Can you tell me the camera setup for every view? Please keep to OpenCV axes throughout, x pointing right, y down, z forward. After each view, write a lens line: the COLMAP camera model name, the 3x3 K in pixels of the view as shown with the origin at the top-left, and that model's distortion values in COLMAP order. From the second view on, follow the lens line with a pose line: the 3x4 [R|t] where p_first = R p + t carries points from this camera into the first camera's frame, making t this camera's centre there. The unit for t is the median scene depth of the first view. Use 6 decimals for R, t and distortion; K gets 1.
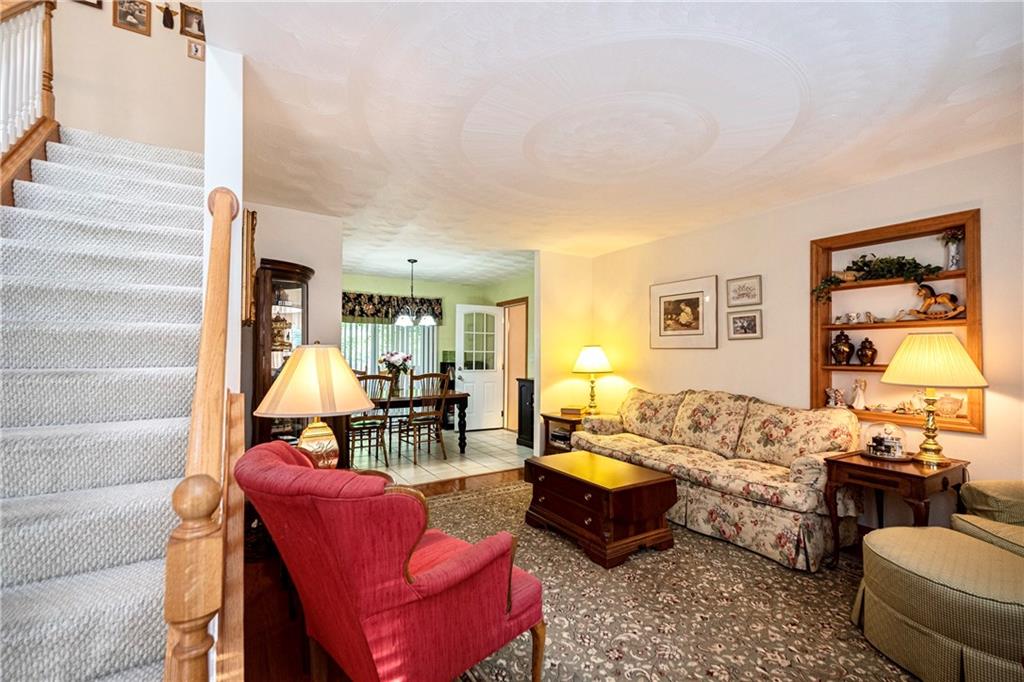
lens RADIAL K [[453.9, 0, 512.0], [0, 453.9, 341.0], [0, 0, 1]] dist [0.034286, -0.000083]
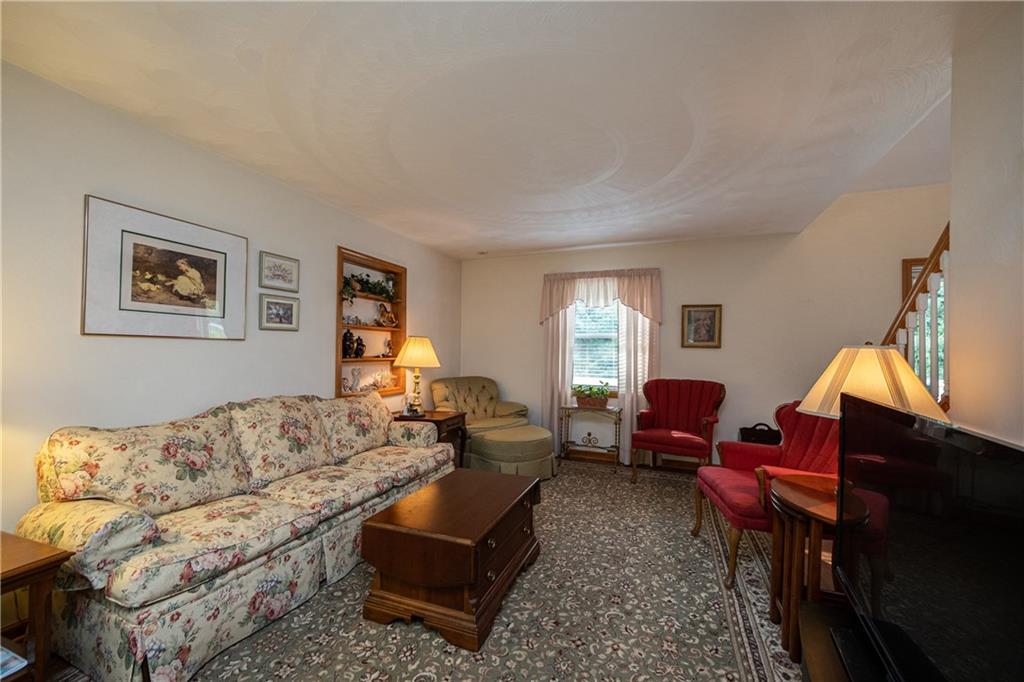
lens RADIAL K [[419.9, 0, 512.0], [0, 419.9, 341.0], [0, 0, 1]] dist [0.000563, 0.000033]
pose [[-0.621970, 0.014325, 0.782910, -0.358595], [-0.029286, 0.998708, -0.041539, 0.036010], [-0.782493, -0.048764, -0.620747, 1.163930]]
